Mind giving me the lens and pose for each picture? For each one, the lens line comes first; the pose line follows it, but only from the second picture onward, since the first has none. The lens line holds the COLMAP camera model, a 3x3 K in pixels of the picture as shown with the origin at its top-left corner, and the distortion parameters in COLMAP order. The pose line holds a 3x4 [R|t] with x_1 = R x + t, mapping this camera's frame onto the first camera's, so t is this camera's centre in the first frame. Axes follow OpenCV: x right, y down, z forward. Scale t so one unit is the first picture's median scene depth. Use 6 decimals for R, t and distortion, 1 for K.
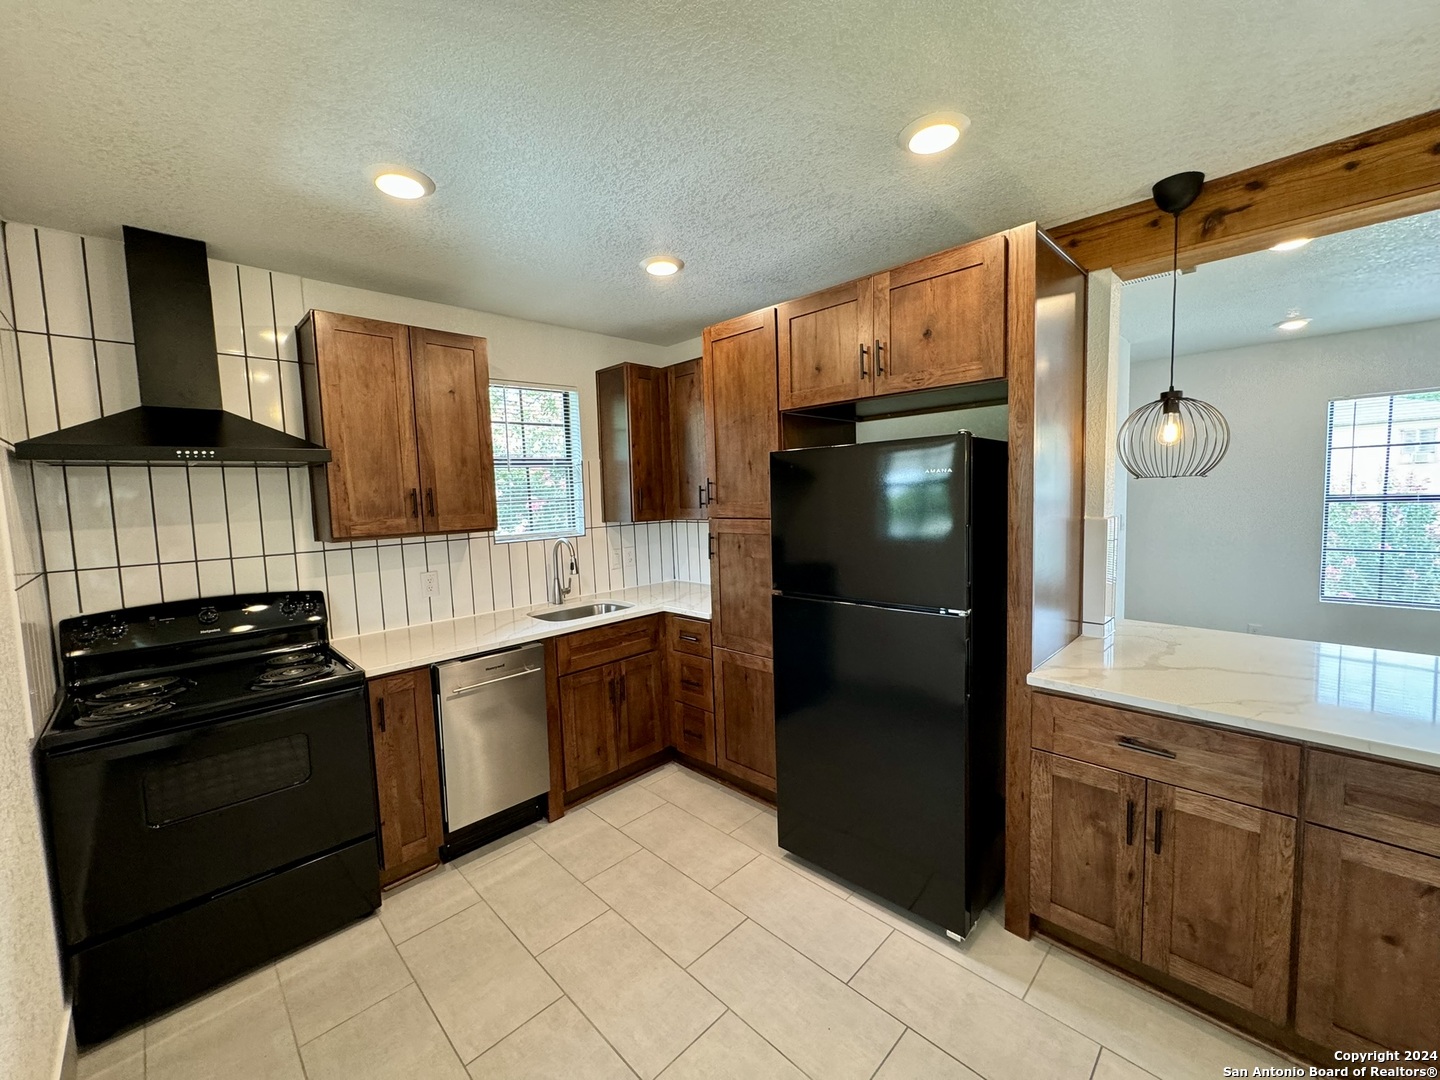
lens RADIAL K [[574.8, 0, 720.1], [0, 574.8, 538.4], [0, 0, 1]] dist [-0.003446, -0.000198]
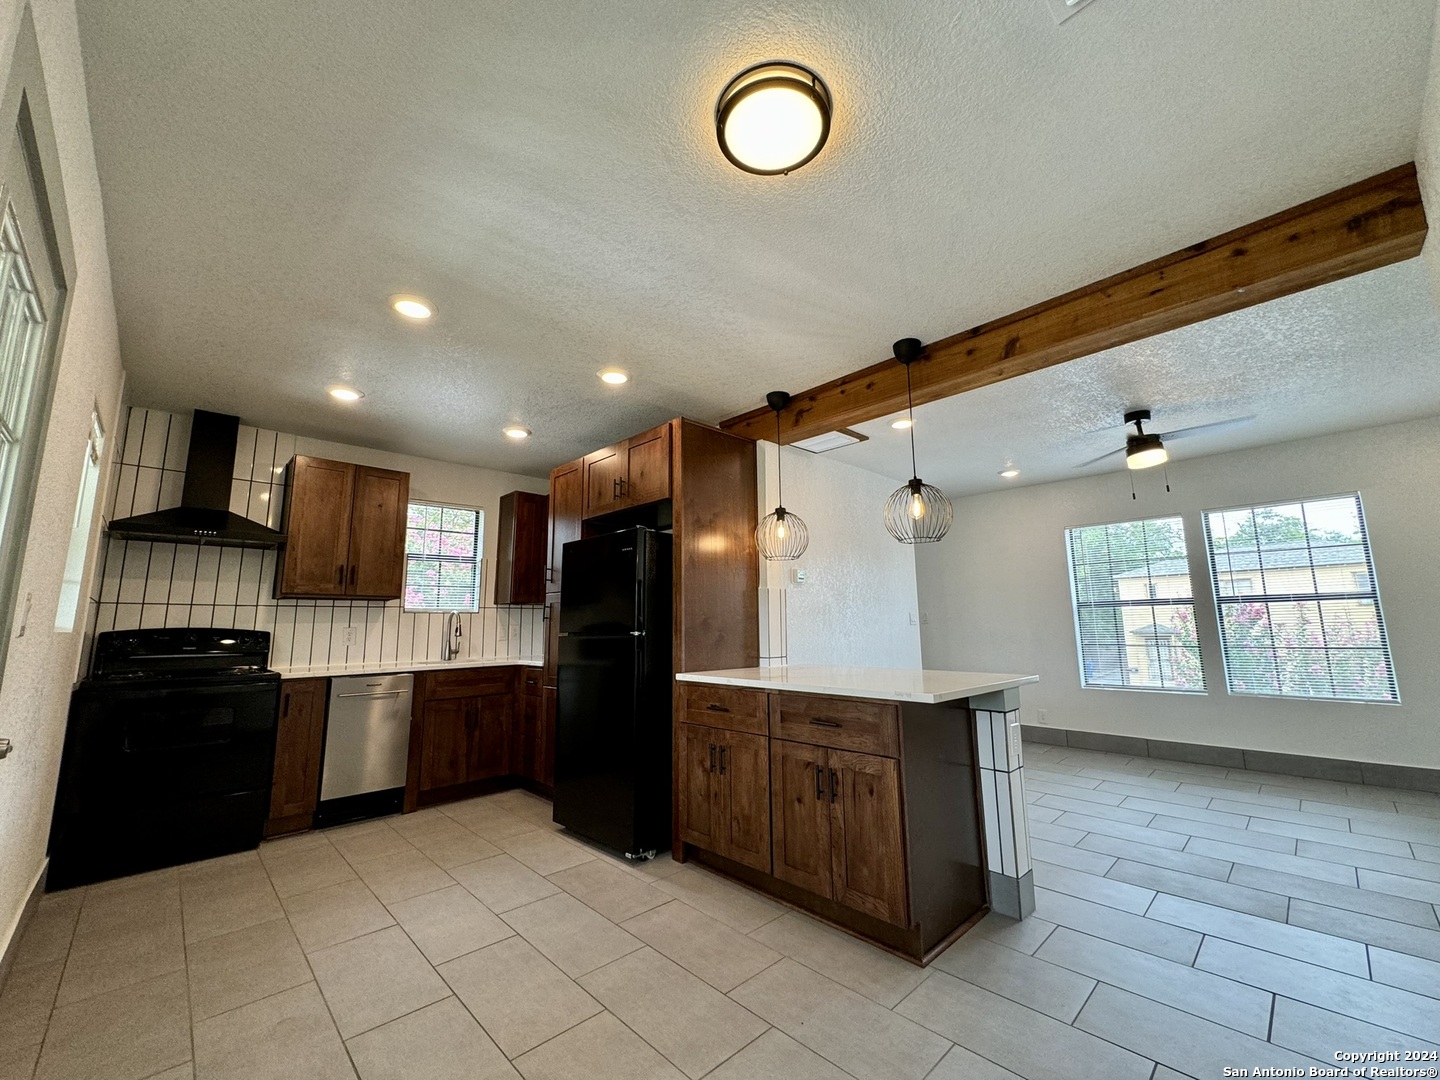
lens RADIAL K [[574.8, 0, 719.3], [0, 574.8, 537.6], [0, 0, 1]] dist [-0.003446, -0.000198]
pose [[0.999631, 0.018286, -0.020068, 0.519205], [-0.022463, 0.972208, -0.233038, 0.182312], [0.015249, 0.233403, 0.972261, -0.506859]]
